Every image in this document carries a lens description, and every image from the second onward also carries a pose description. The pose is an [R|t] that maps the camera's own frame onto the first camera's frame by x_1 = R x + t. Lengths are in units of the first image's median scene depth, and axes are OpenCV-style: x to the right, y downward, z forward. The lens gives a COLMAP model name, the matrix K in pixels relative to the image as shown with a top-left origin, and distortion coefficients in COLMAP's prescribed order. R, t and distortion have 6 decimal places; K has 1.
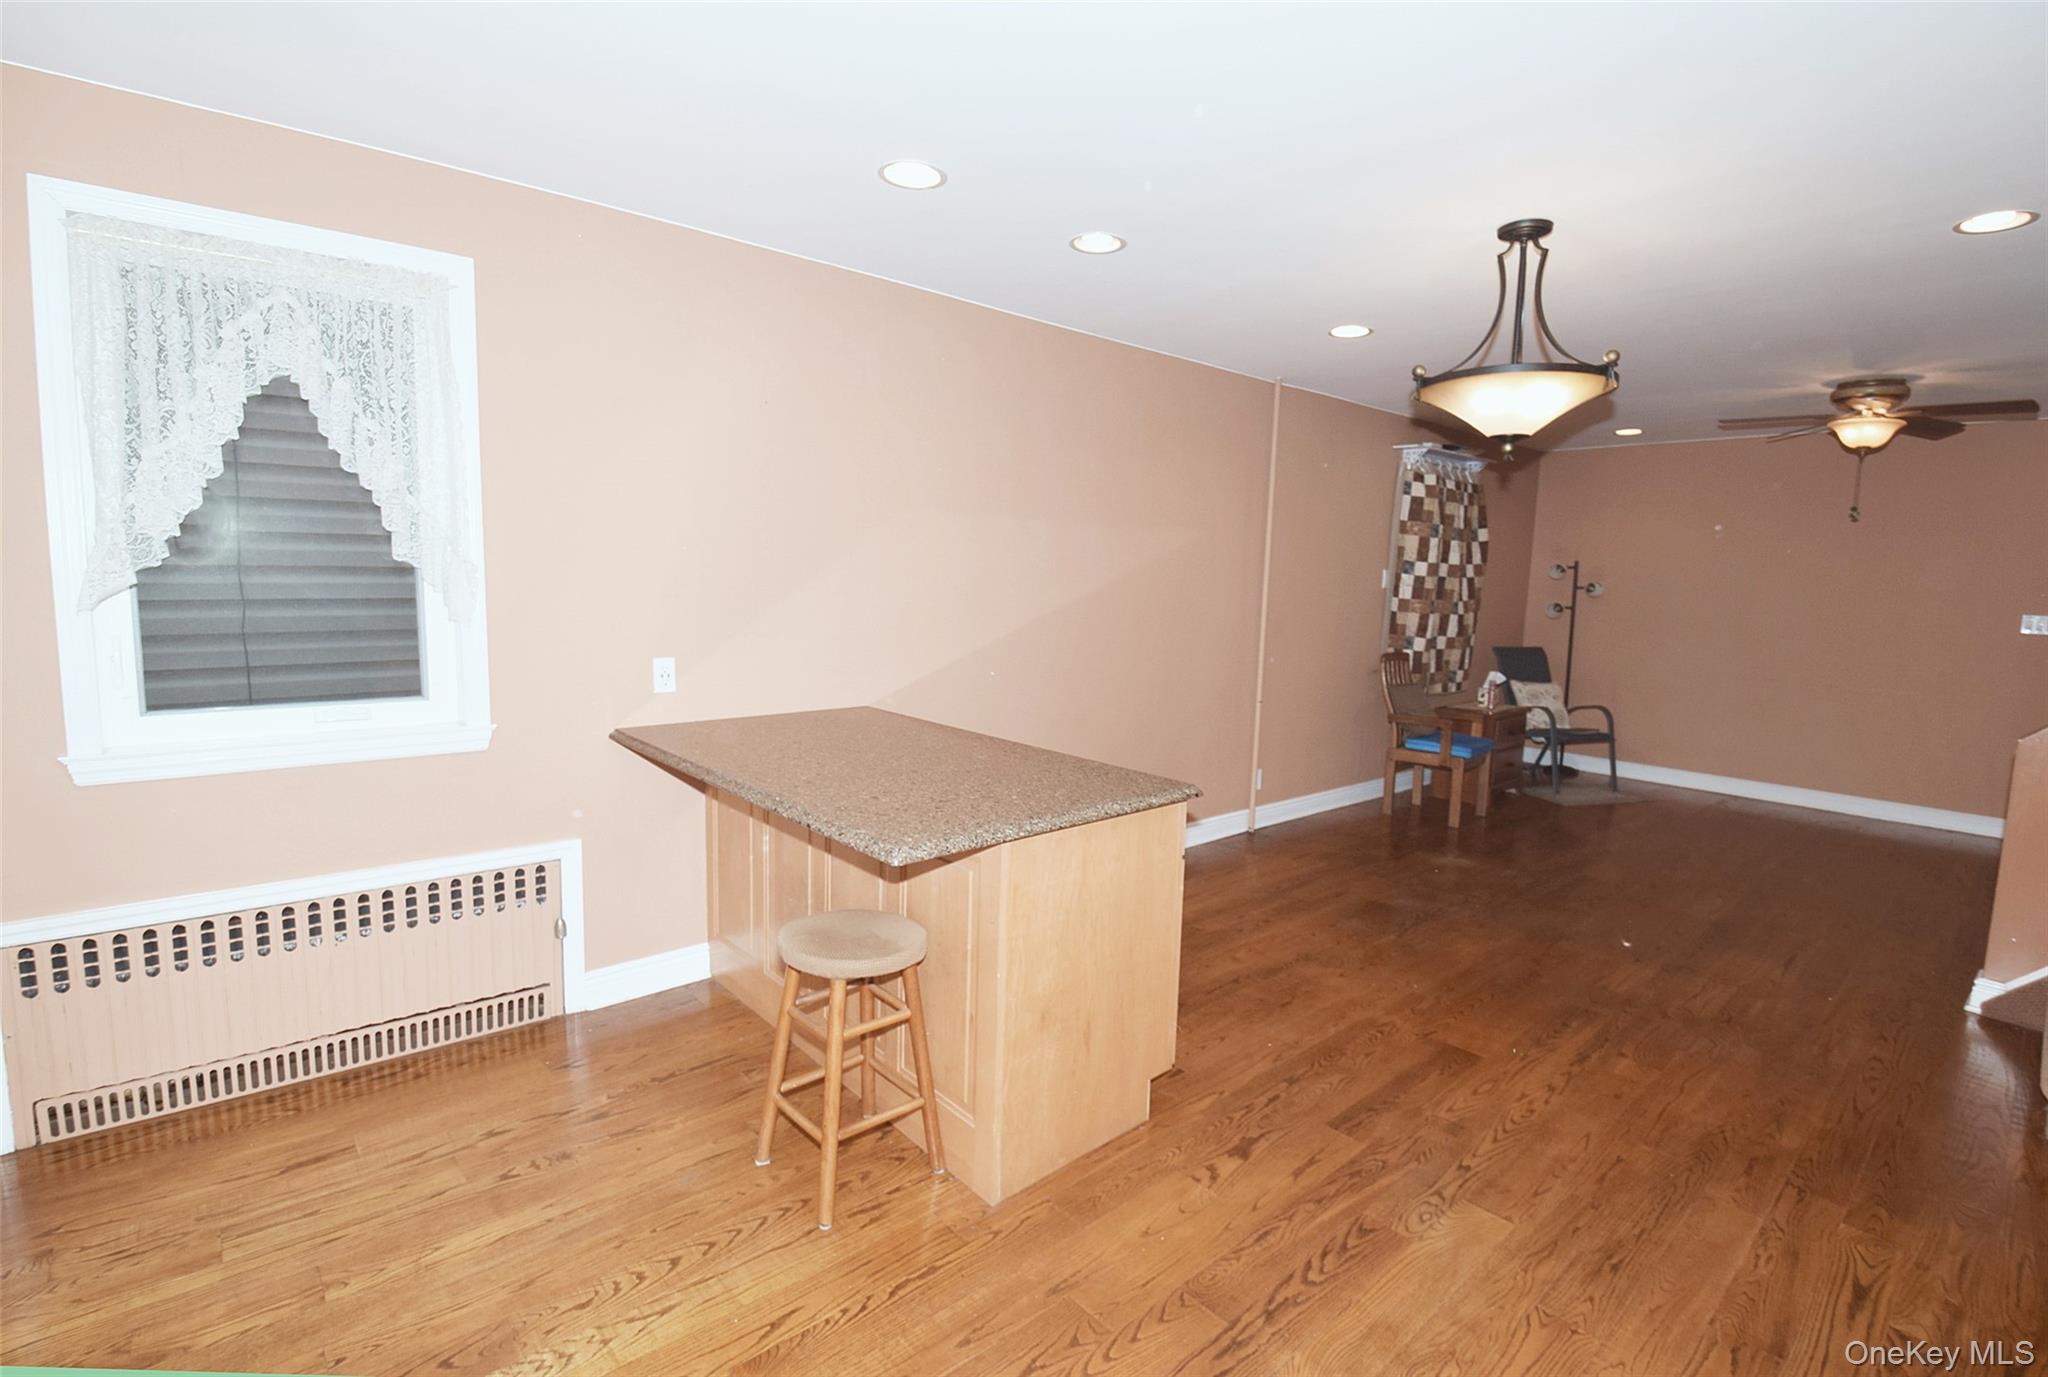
lens RADIAL K [[925.5, 0, 1030.5], [0, 925.5, 695.1], [0, 0, 1]] dist [-0.000069, -0.021640]
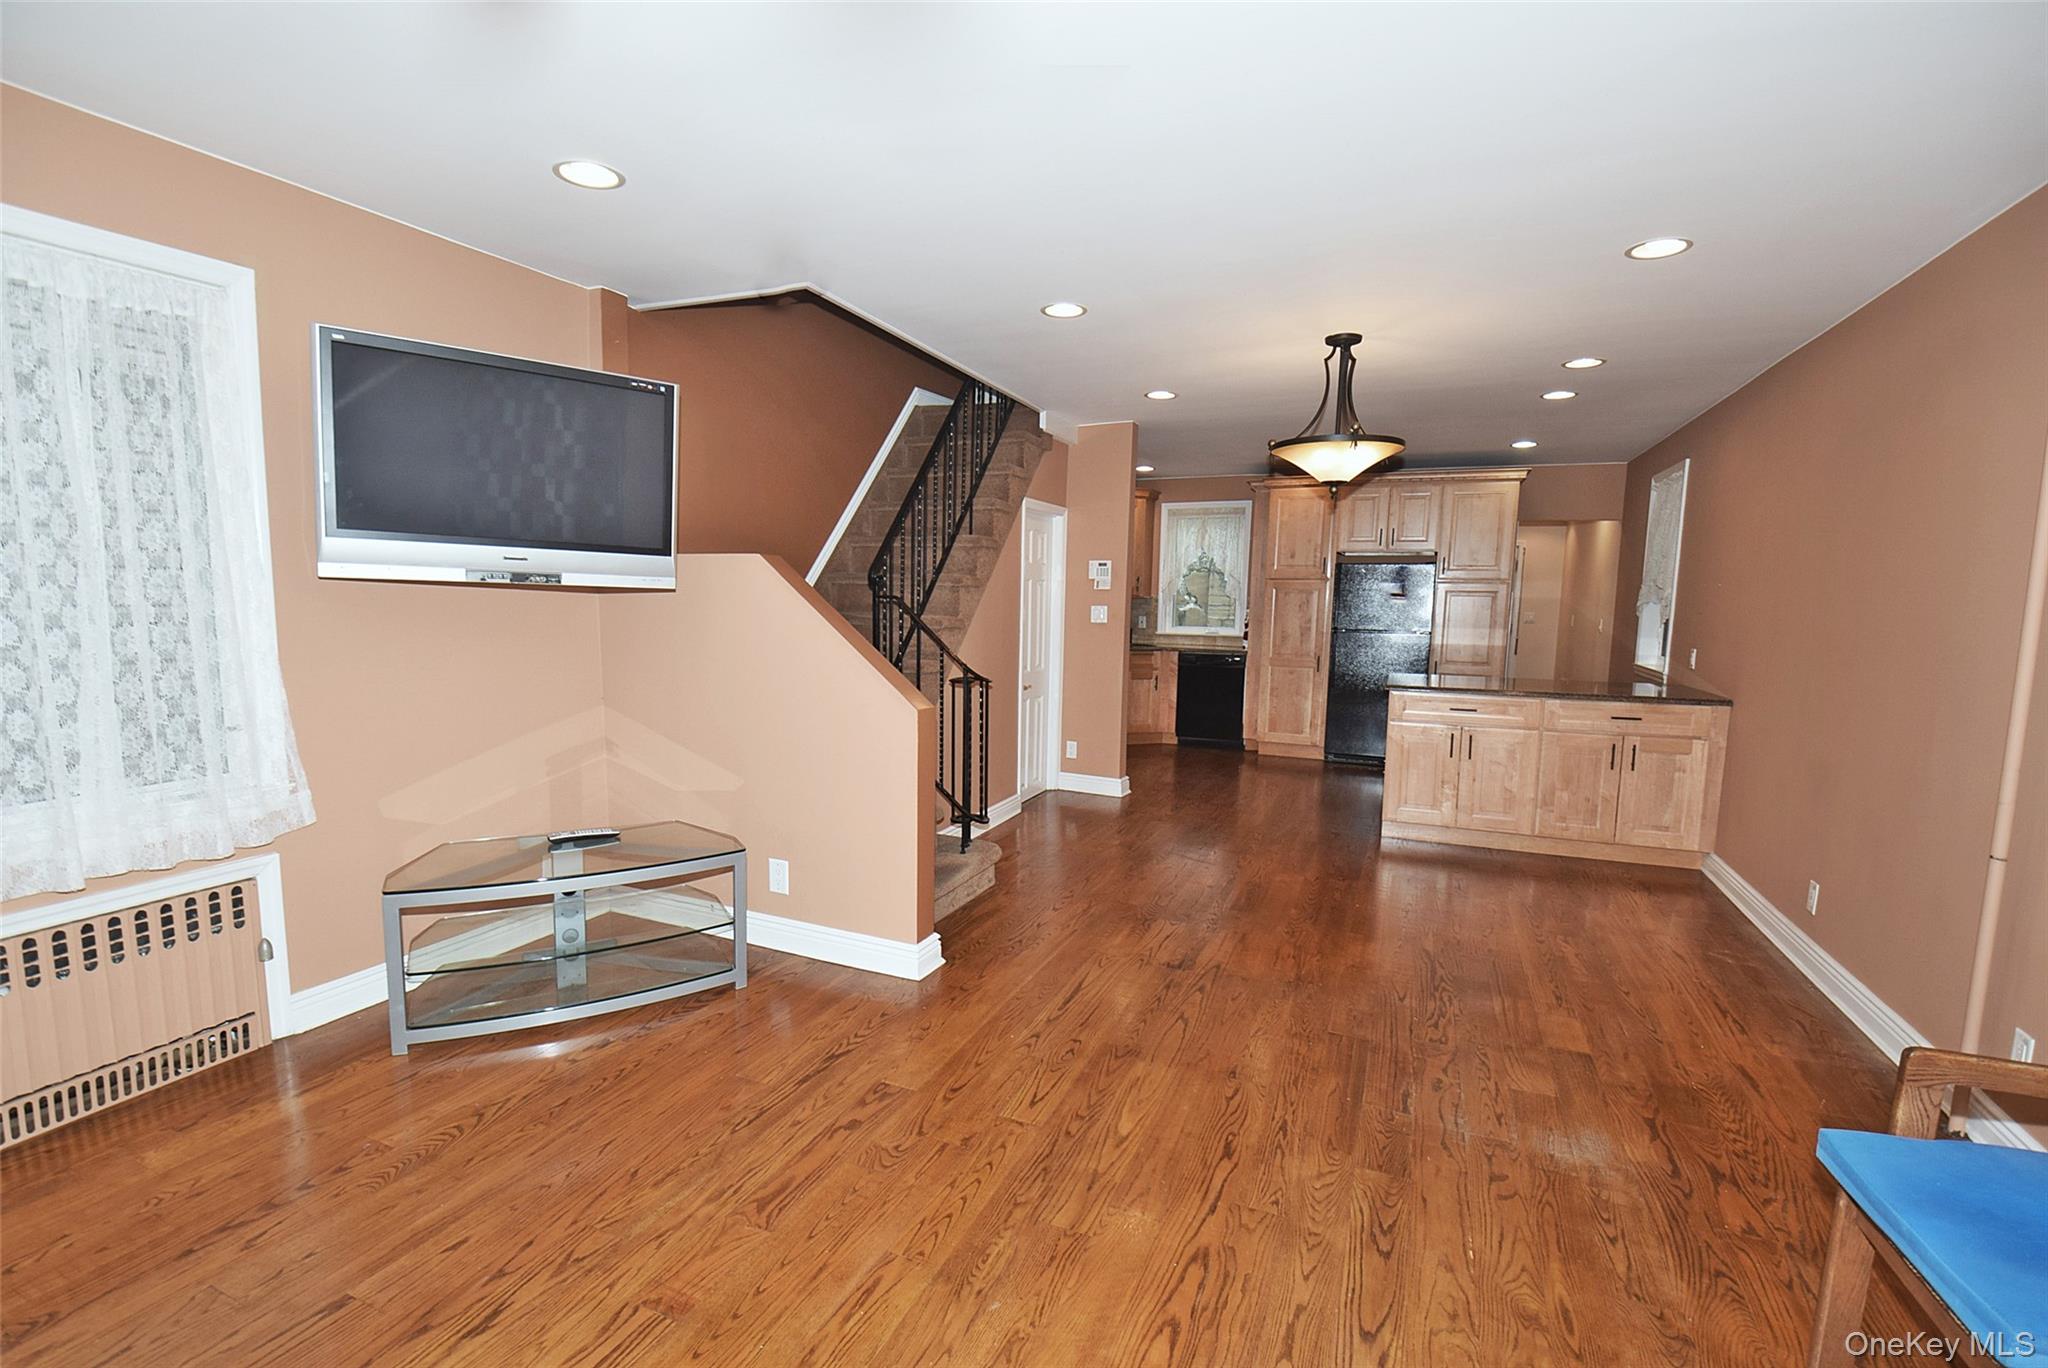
lens RADIAL K [[925.5, 0, 1030.5], [0, 925.5, 690.6], [0, 0, 1]] dist [-0.000069, -0.021640]
pose [[-0.894126, 0.010226, -0.447699, 0.749606], [-0.094880, 0.972717, 0.211707, -0.104046], [0.437649, 0.231770, -0.868761, 1.000967]]
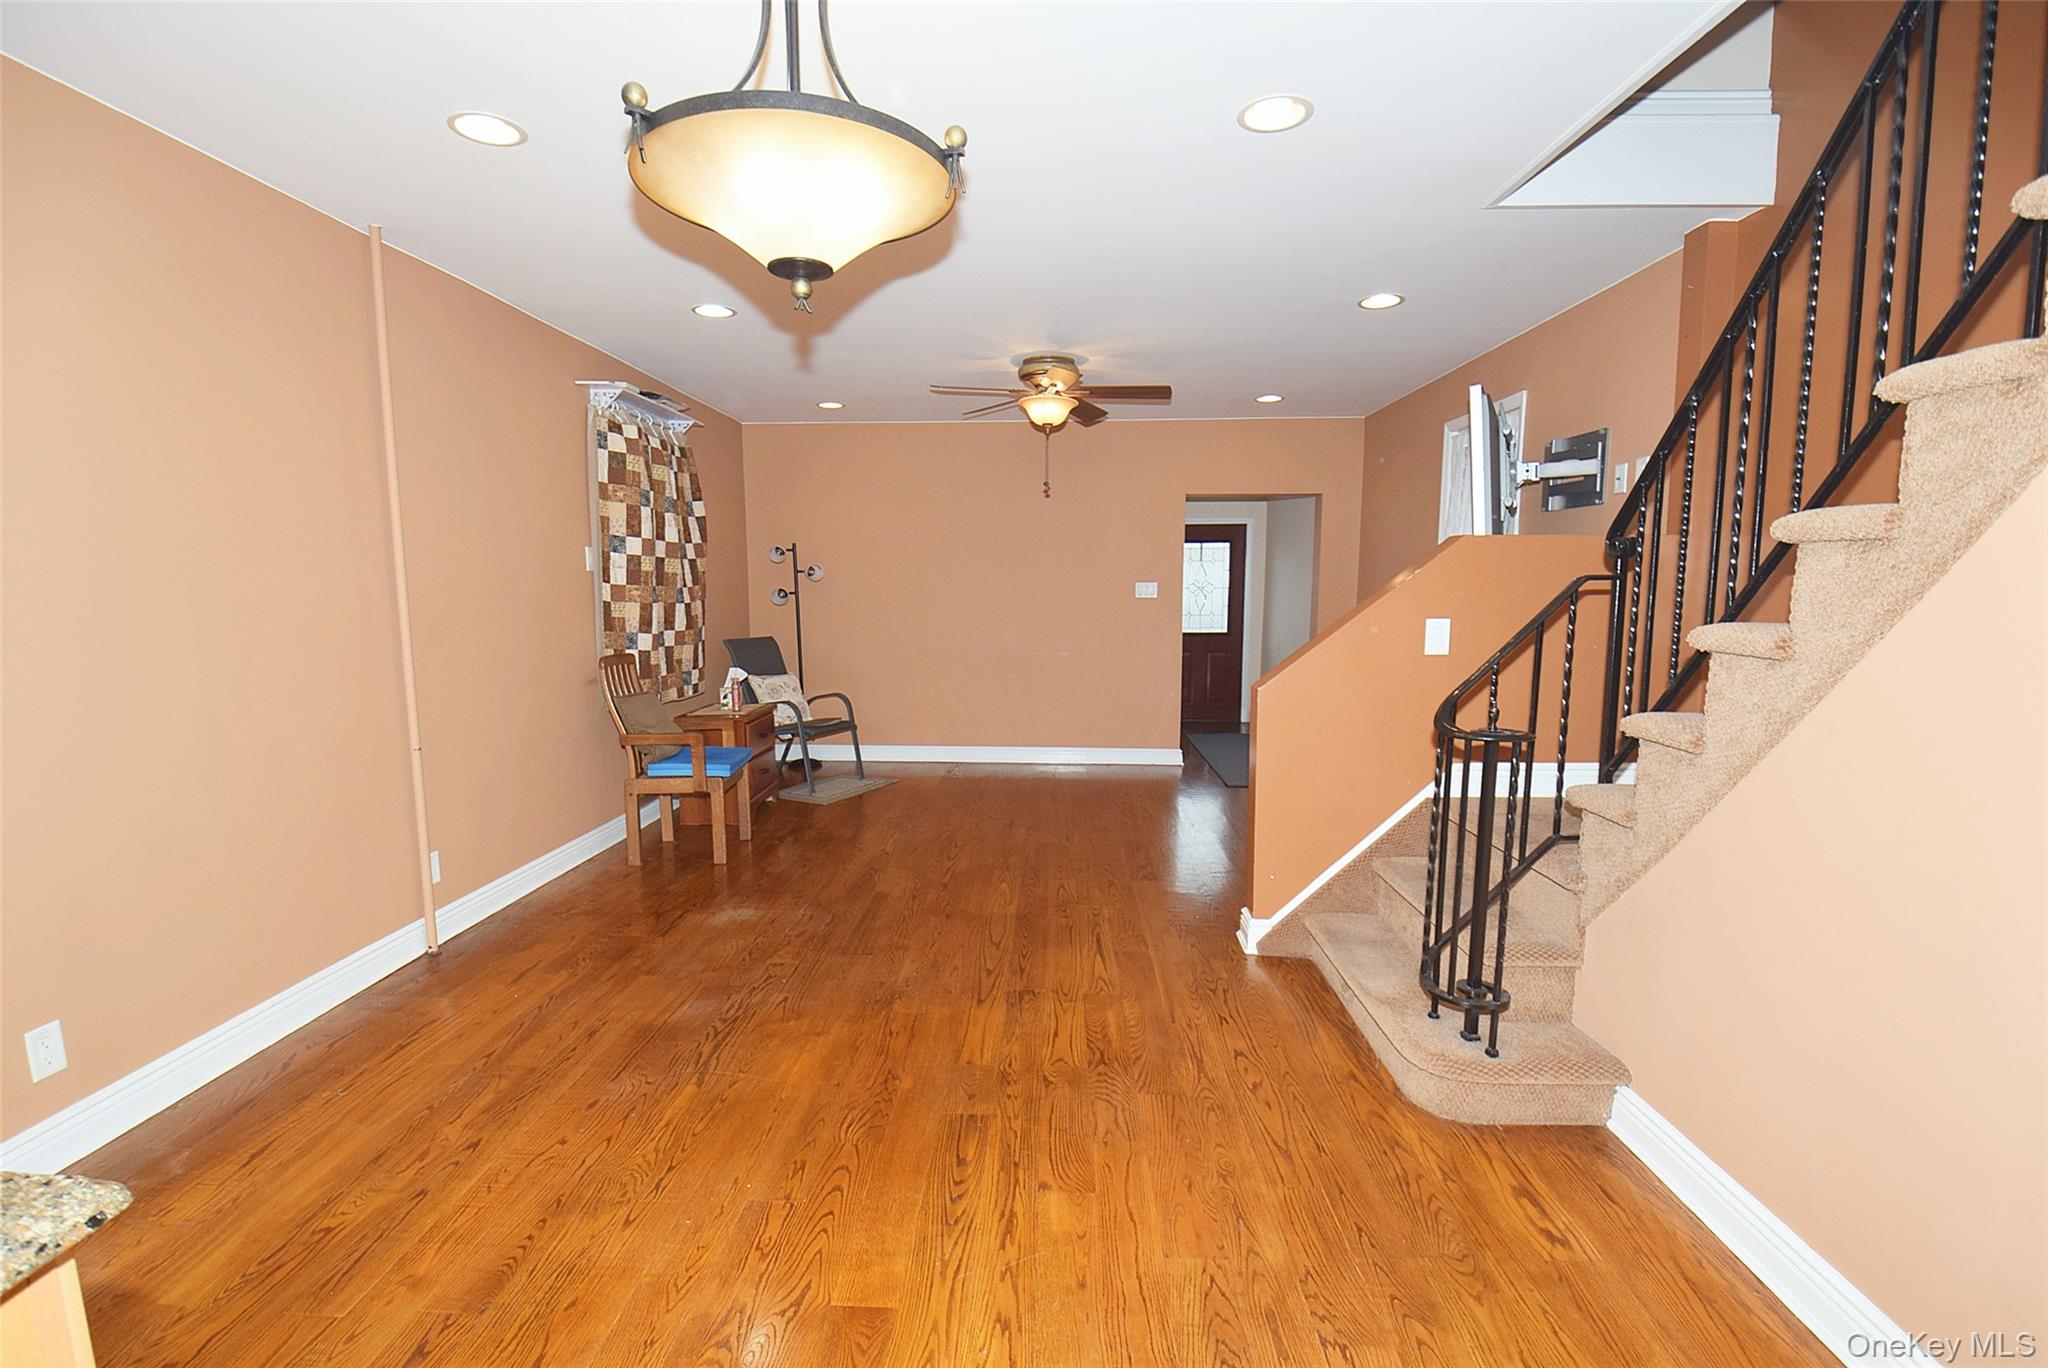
lens RADIAL K [[895.1, 0, 1013.1], [0, 895.1, 711.7], [0, 0, 1]] dist [0.025774, -0.036763]
pose [[0.687296, -0.124227, 0.715676, 0.079799], [0.109749, 0.991716, 0.066744, -0.012434], [-0.718038, 0.032672, 0.695236, 0.243173]]
